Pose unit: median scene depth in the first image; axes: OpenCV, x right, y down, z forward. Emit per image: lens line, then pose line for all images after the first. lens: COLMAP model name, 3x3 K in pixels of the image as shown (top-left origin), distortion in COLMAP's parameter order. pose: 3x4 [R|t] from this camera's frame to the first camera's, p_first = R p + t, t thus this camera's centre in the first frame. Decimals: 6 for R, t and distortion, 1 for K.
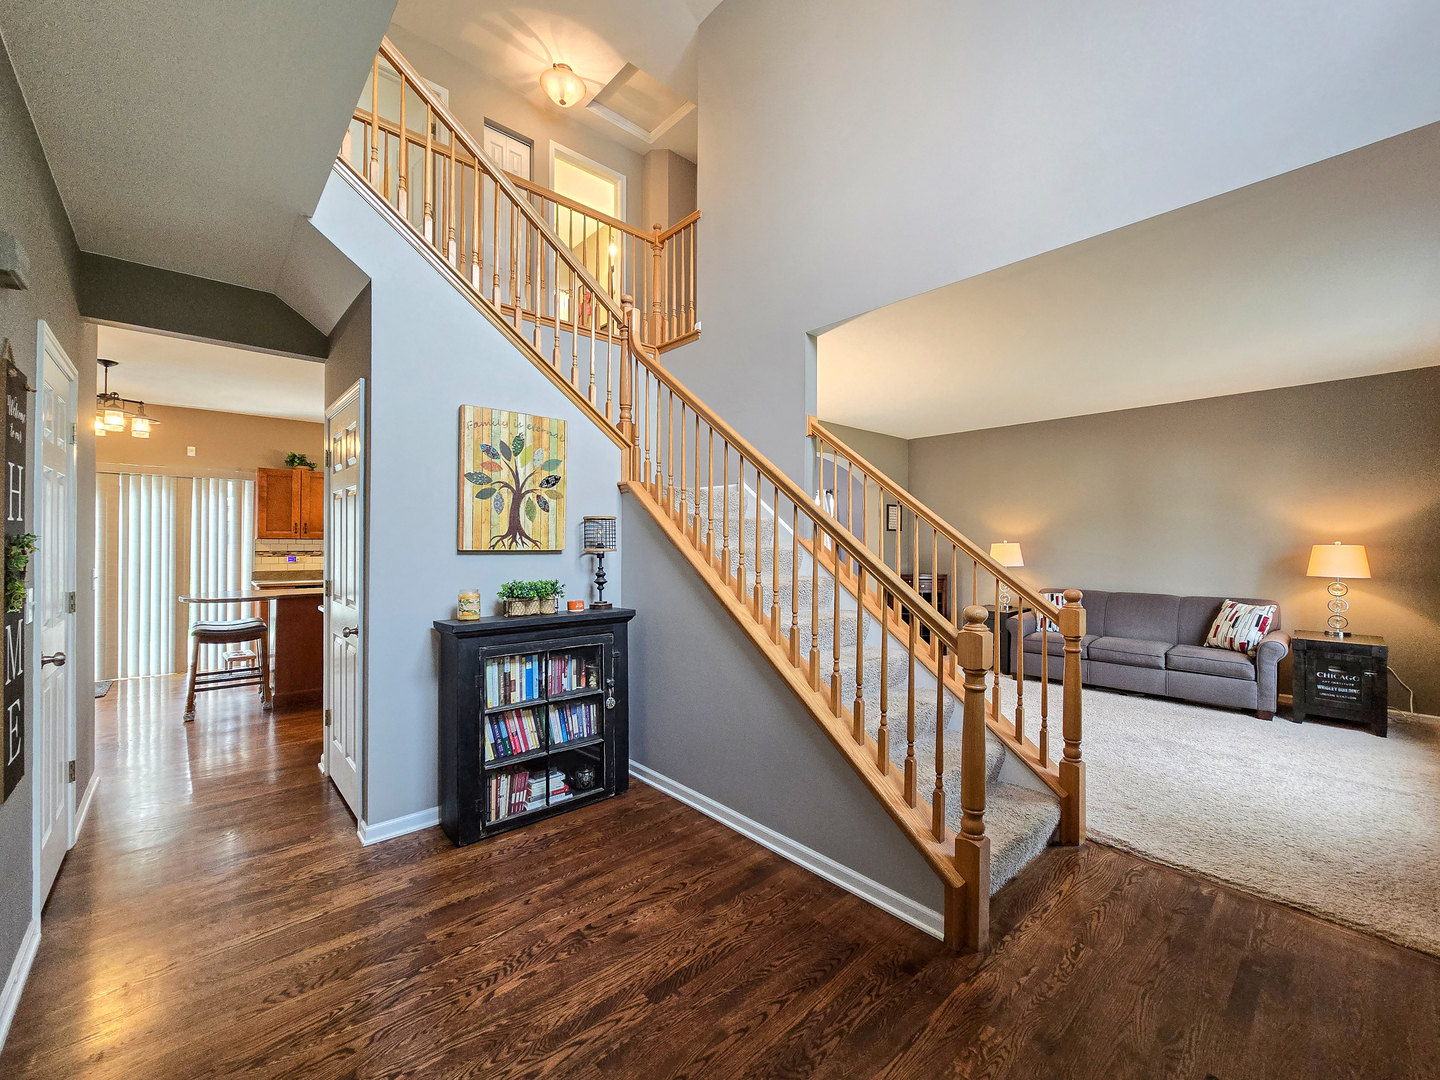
lens RADIAL K [[590.3, 0, 726.7], [0, 590.3, 541.3], [0, 0, 1]] dist [-0.000787, 0.000164]
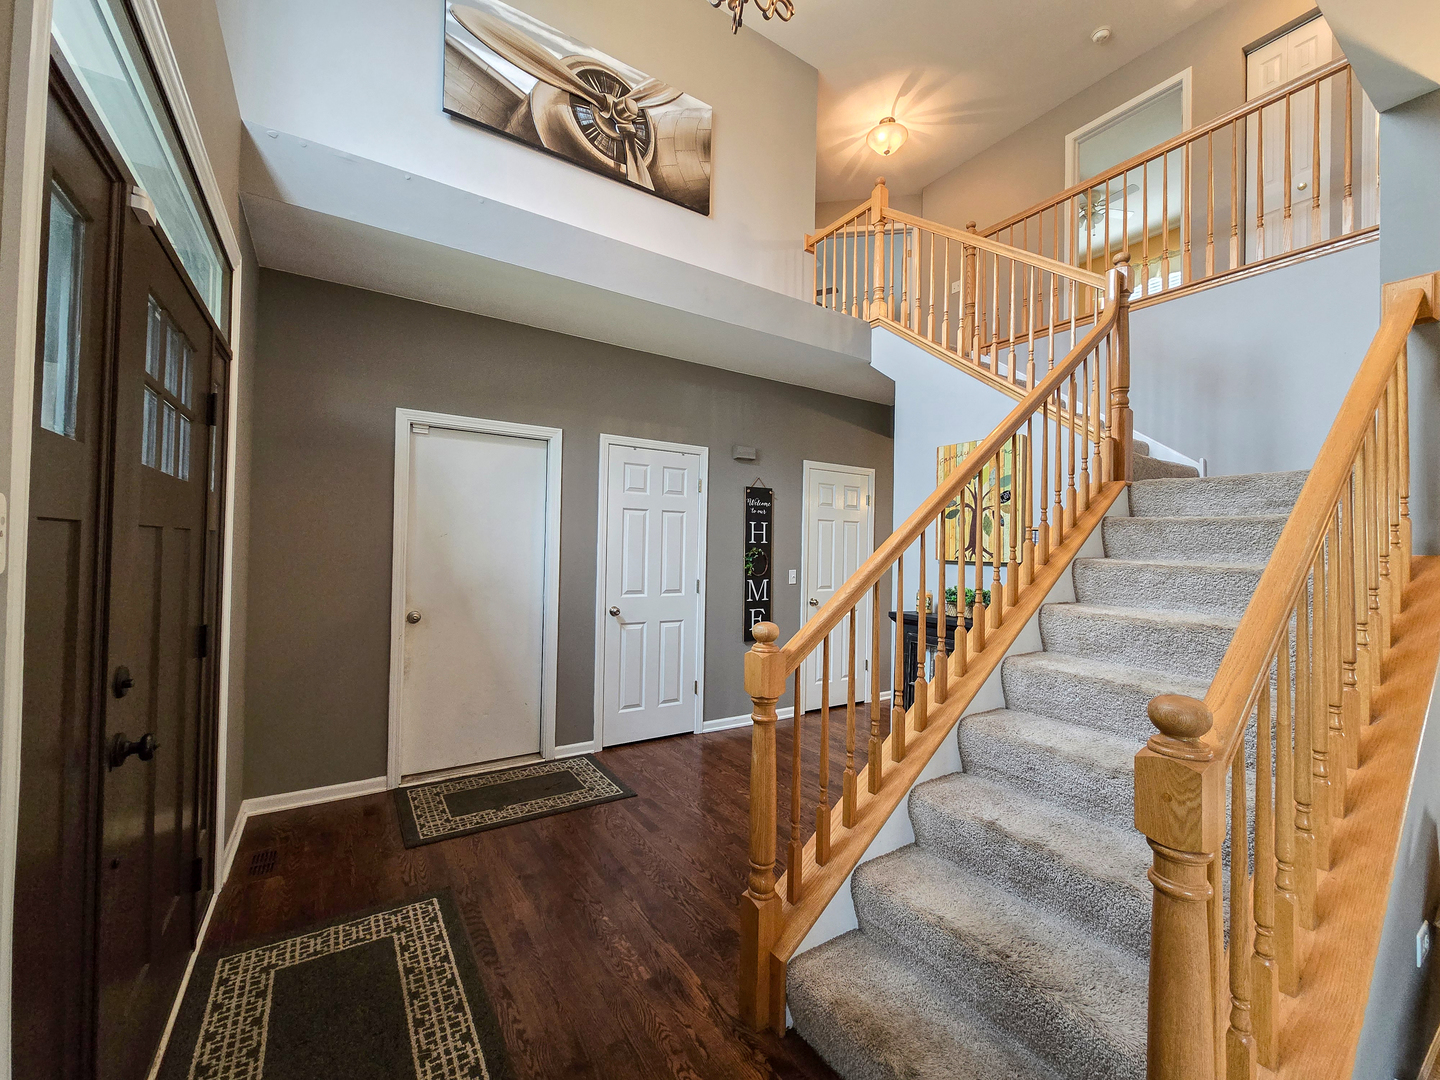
lens RADIAL K [[590.3, 0, 724.0], [0, 590.3, 537.8], [0, 0, 1]] dist [-0.000787, 0.000164]
pose [[-0.163235, -0.030745, -0.986108, 0.842969], [-0.021255, 0.999392, -0.027641, 0.011099], [0.986358, 0.016447, -0.163790, 0.712643]]
